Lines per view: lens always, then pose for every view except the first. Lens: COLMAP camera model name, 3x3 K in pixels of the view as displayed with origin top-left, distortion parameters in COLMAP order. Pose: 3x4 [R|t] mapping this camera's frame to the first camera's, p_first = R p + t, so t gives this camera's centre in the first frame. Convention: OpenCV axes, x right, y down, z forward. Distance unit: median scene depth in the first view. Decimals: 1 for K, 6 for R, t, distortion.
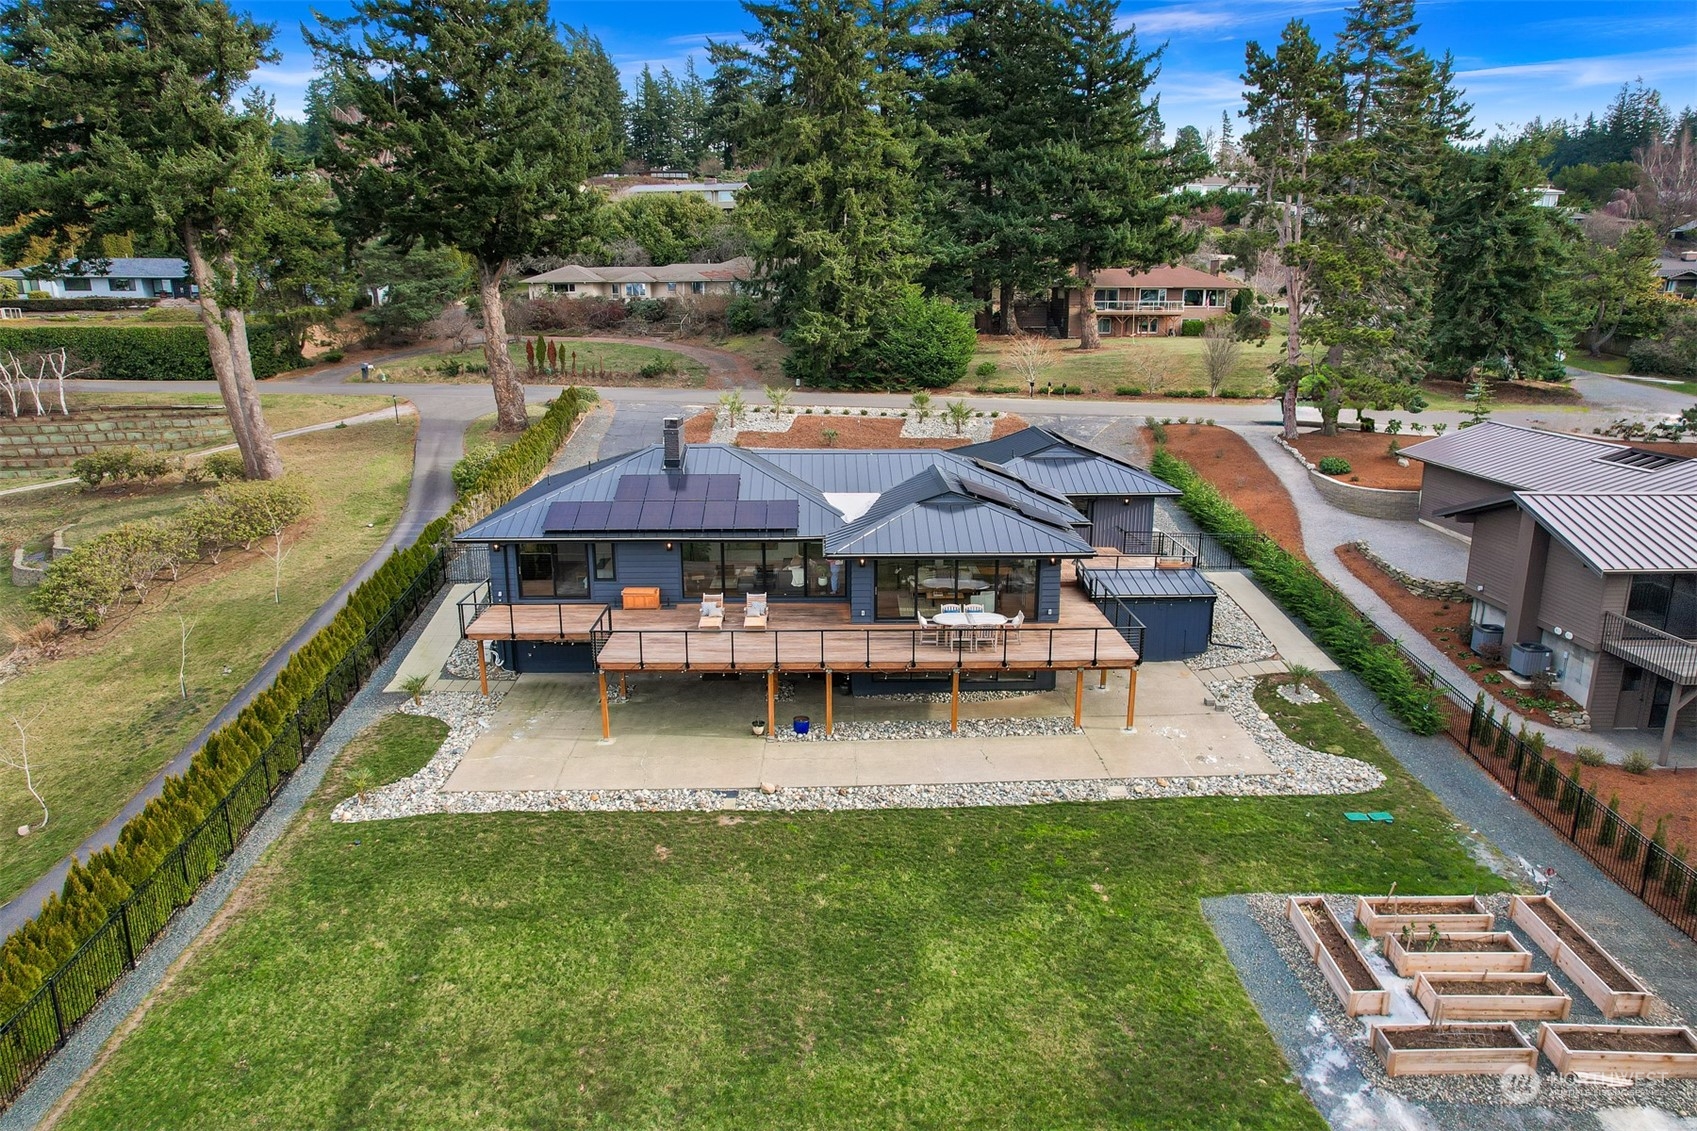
lens RADIAL K [[1079.7, 0, 843.8], [0, 1079.7, 617.8], [0, 0, 1]] dist [-0.089456, 0.085621]
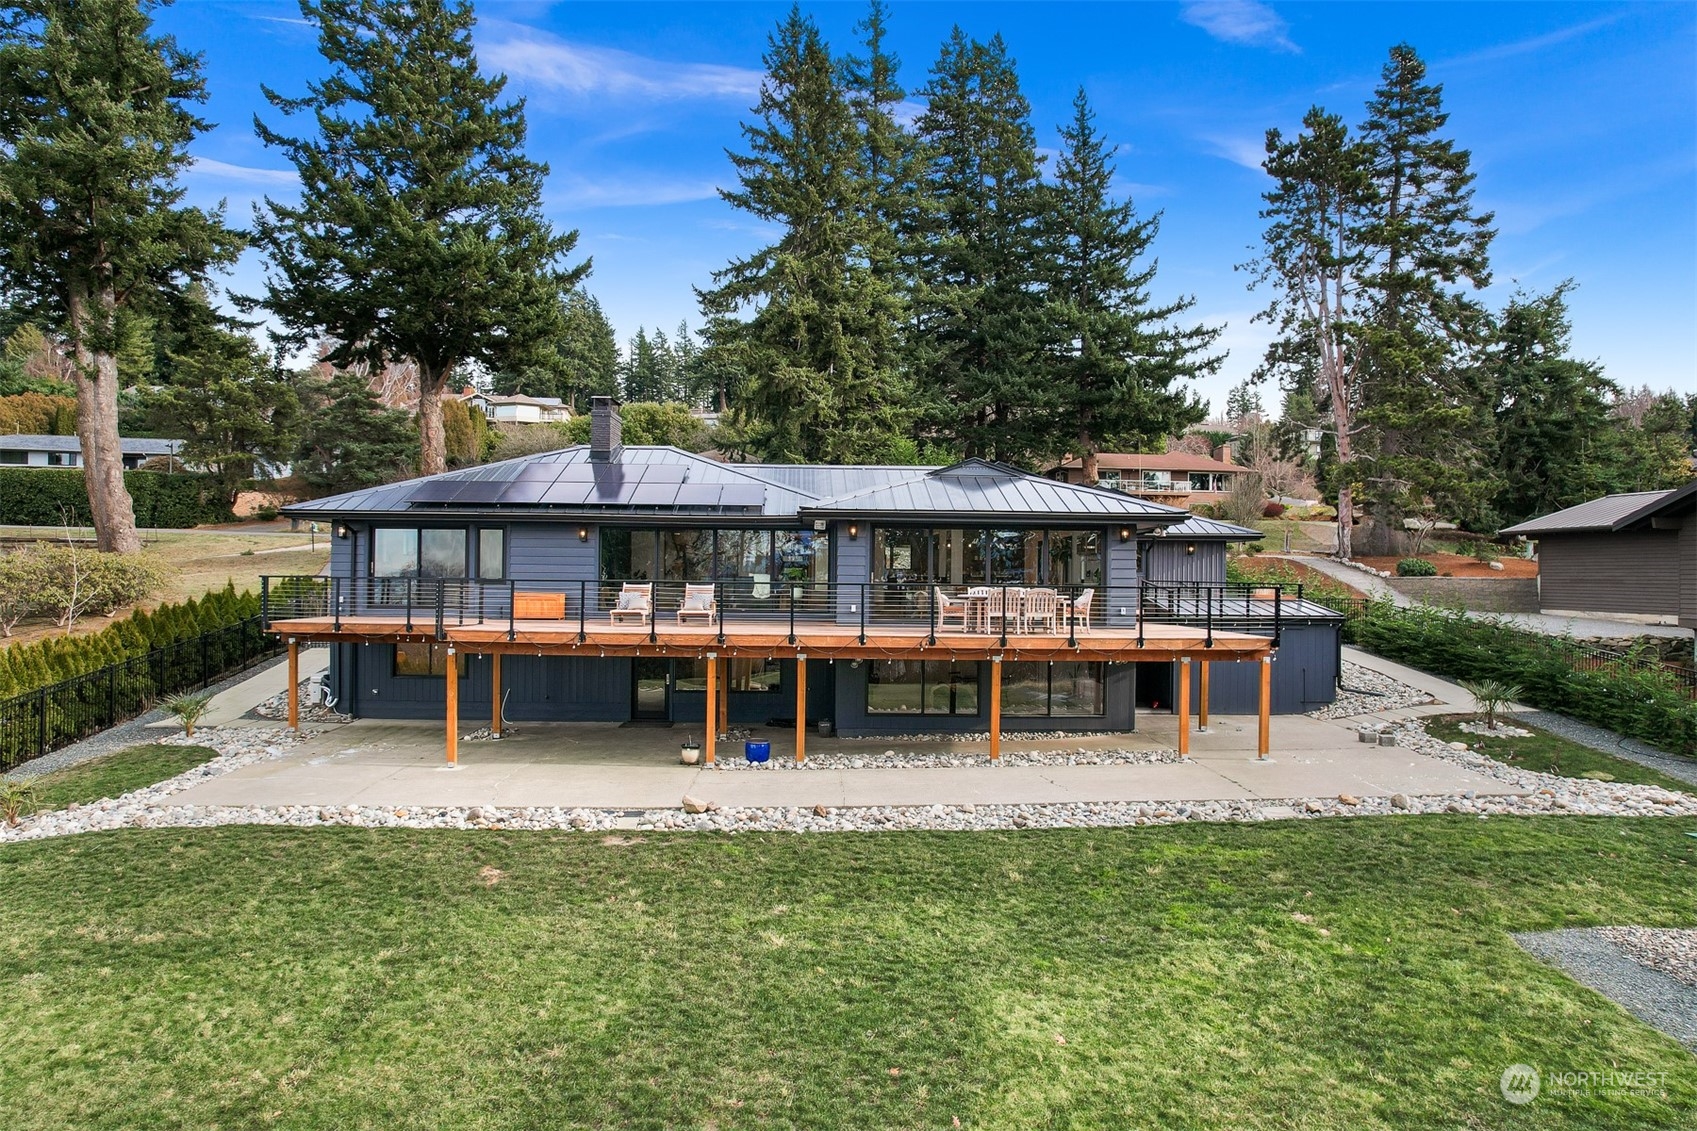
lens RADIAL K [[1079.7, 0, 843.8], [0, 1079.7, 617.8], [0, 0, 1]] dist [-0.089456, 0.085621]
pose [[0.999774, 0.014285, 0.015748, 0.001058], [-0.009628, 0.964556, -0.263702, 0.220430], [-0.018957, 0.263490, 0.964476, 0.408278]]
